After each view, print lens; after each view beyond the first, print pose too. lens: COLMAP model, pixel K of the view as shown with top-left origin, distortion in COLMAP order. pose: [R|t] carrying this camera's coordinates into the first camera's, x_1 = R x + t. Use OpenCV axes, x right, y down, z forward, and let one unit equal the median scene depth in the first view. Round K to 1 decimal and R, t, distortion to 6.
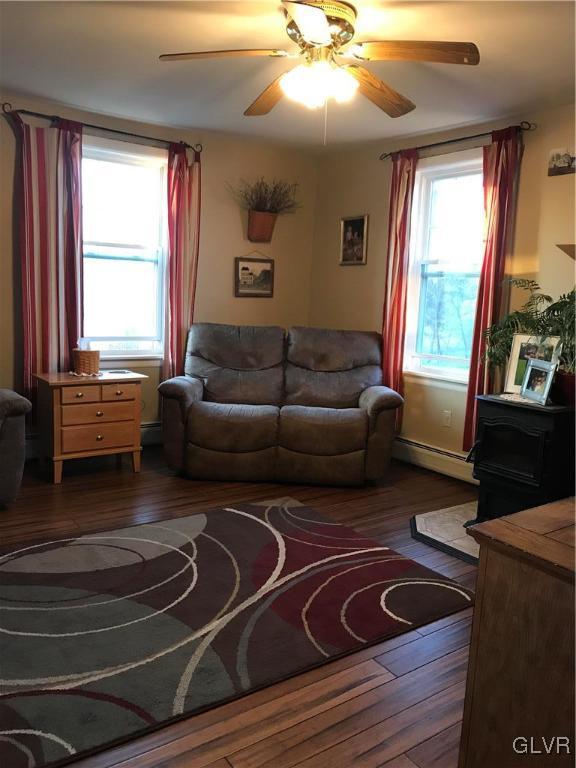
lens RADIAL K [[640.8, 0, 288.0], [0, 640.8, 384.0], [0, 0, 1]] dist [-0.003607, -0.002618]
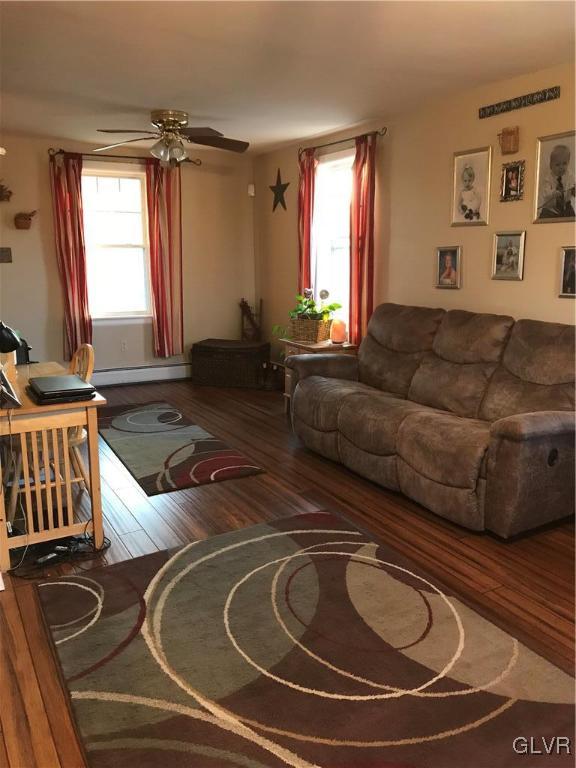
lens RADIAL K [[640.8, 0, 288.0], [0, 640.8, 384.0], [0, 0, 1]] dist [-0.003607, -0.002618]
pose [[-0.119215, 0.155032, -0.980690, 0.574738], [-0.153741, 0.972938, 0.172496, -0.163815], [0.980893, 0.171336, -0.092154, 1.073936]]
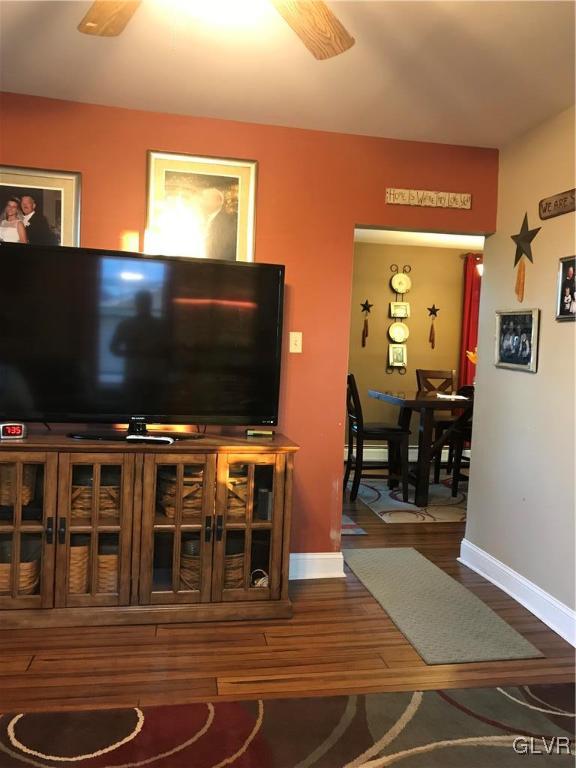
lens RADIAL K [[640.8, 0, 288.0], [0, 640.8, 384.0], [0, 0, 1]] dist [-0.003607, -0.002618]
pose [[-0.902062, -0.113378, 0.416448, -0.308260], [-0.011949, 0.971071, 0.238490, -0.267316], [-0.431440, 0.210157, -0.877322, 1.624783]]
